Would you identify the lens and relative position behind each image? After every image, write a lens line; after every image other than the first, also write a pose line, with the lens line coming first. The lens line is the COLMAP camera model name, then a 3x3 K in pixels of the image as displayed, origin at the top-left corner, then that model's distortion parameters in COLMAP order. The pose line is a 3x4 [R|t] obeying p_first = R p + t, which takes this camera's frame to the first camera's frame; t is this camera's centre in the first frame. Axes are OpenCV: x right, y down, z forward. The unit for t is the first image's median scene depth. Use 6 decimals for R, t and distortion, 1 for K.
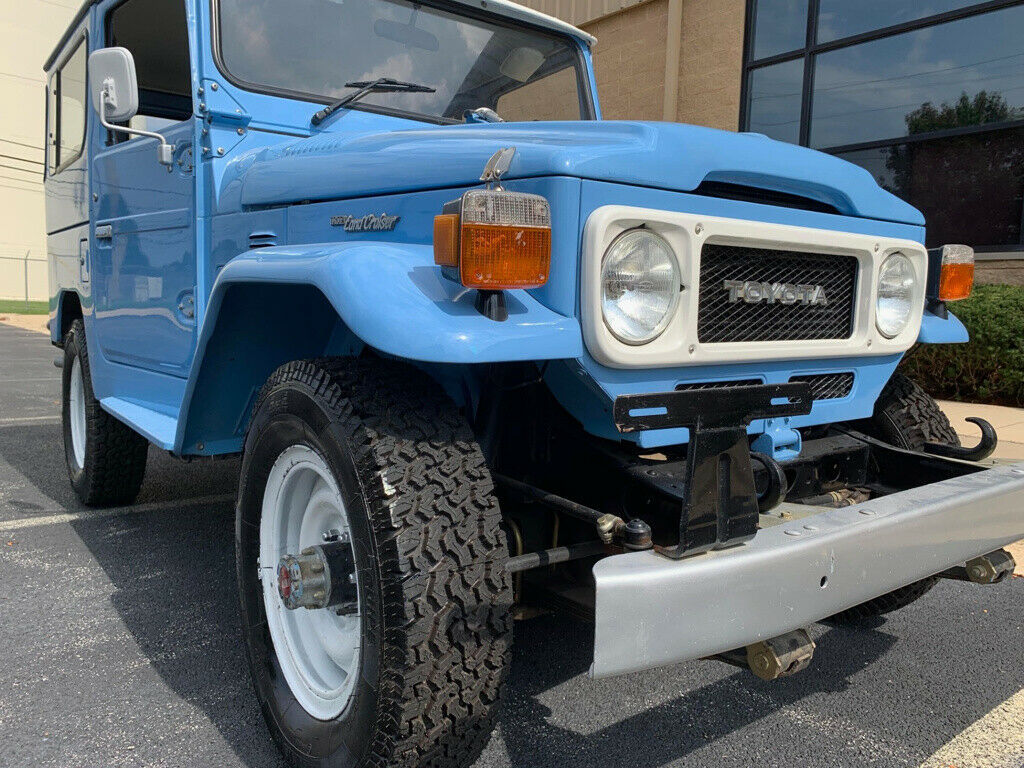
lens RADIAL K [[792.2, 0, 507.8], [0, 792.2, 376.6], [0, 0, 1]] dist [0.013958, -0.002145]
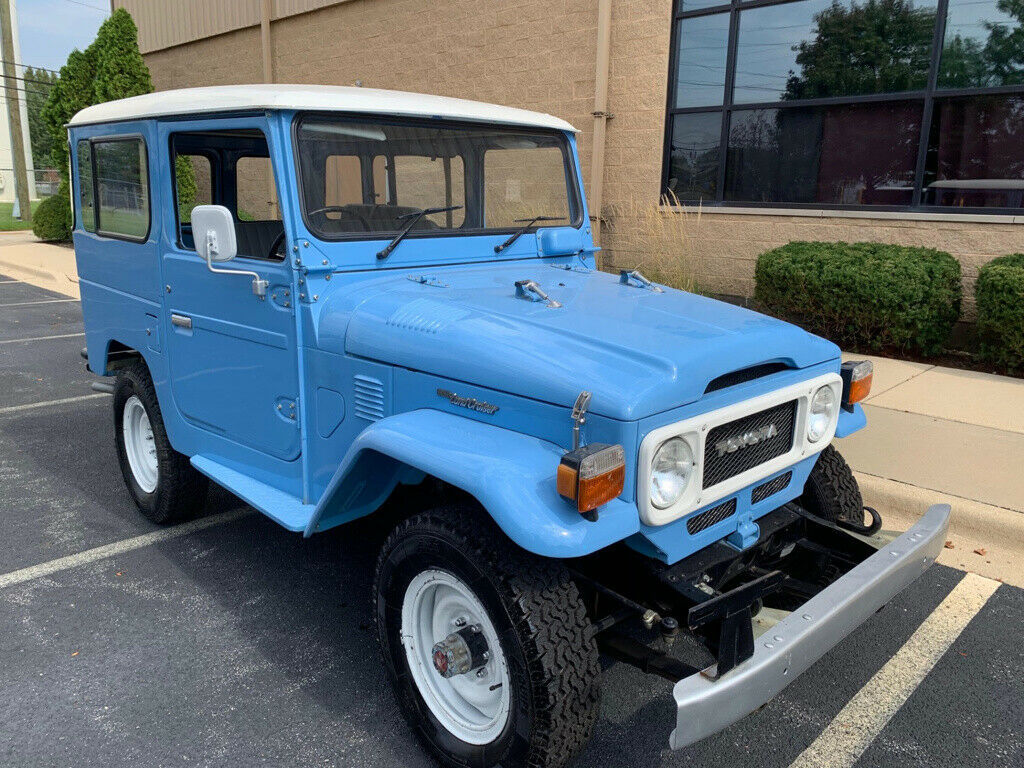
lens RADIAL K [[792.2, 0, 507.8], [0, 792.2, 376.6], [0, 0, 1]] dist [0.013958, -0.002145]
pose [[0.993924, -0.037785, 0.103384, -0.204170], [0.022605, 0.989285, 0.144239, -0.356277], [-0.107726, -0.141025, 0.984128, -0.318162]]
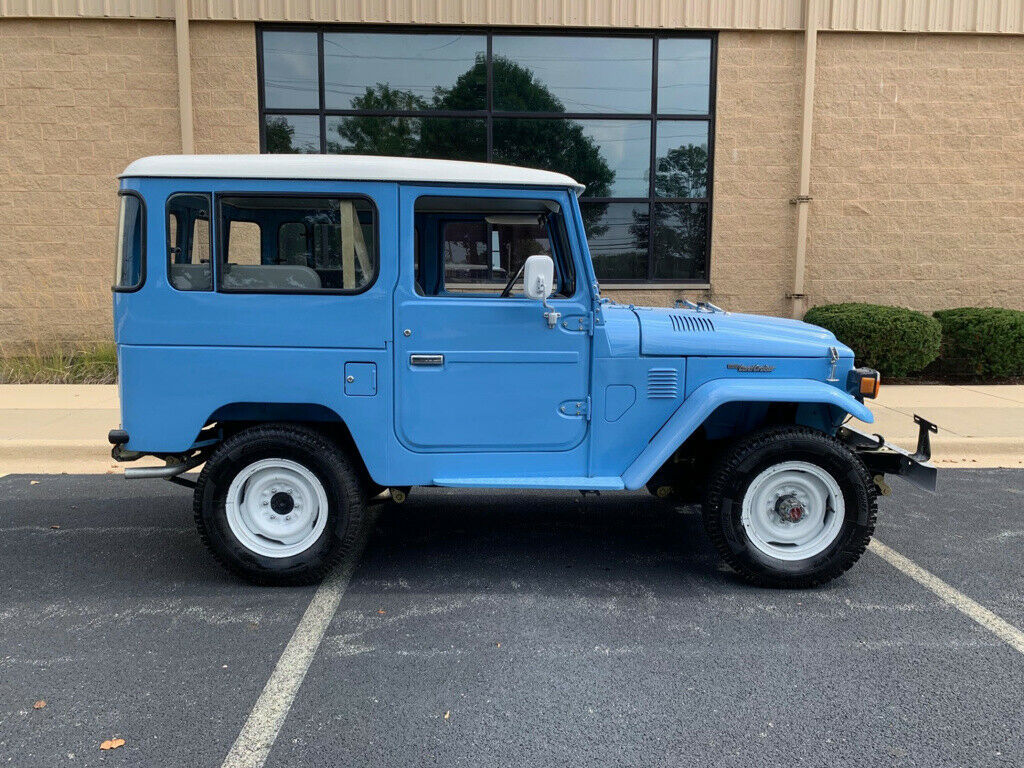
lens RADIAL K [[795.7, 0, 512.0], [0, 795.7, 384.0], [0, 0, 1]] dist [0.010632, 0.000265]
pose [[0.597299, -0.124723, 0.792261, -2.042254], [0.084641, 0.992120, 0.092373, -0.346143], [-0.797540, 0.011884, 0.603149, 0.102262]]
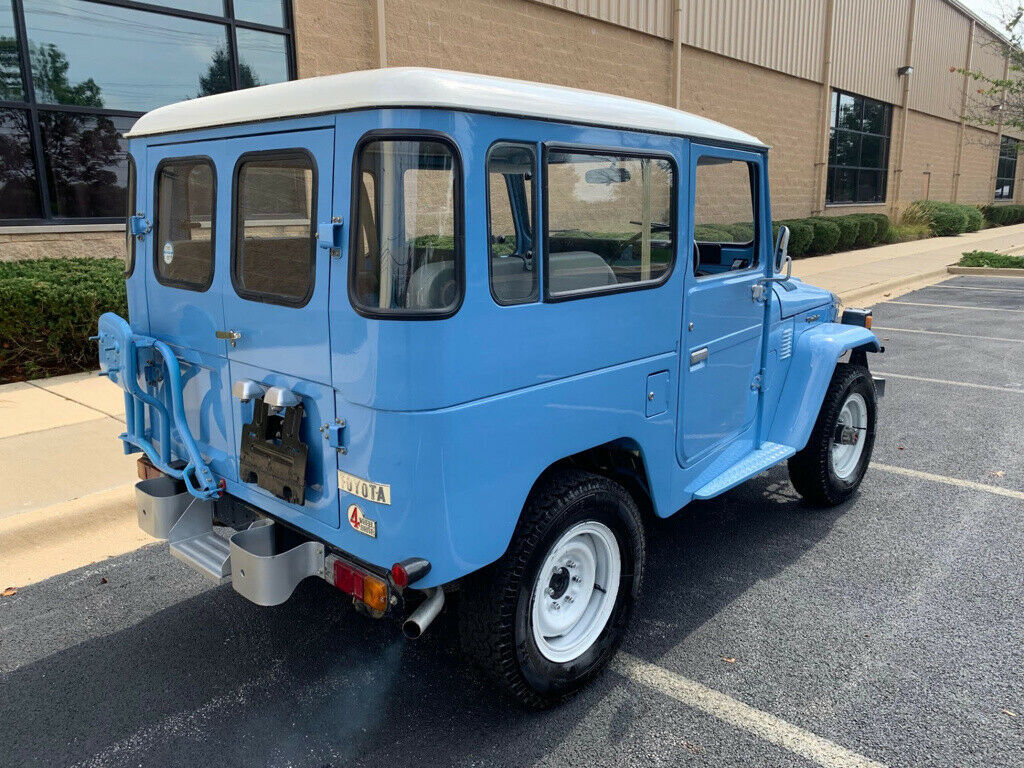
lens RADIAL K [[792.2, 0, 507.8], [0, 792.2, 376.6], [0, 0, 1]] dist [0.013958, -0.002145]
pose [[-0.180460, -0.240390, 0.953754, -2.093876], [0.092542, 0.961223, 0.259782, -0.642607], [-0.979219, 0.135142, -0.151217, 1.970088]]
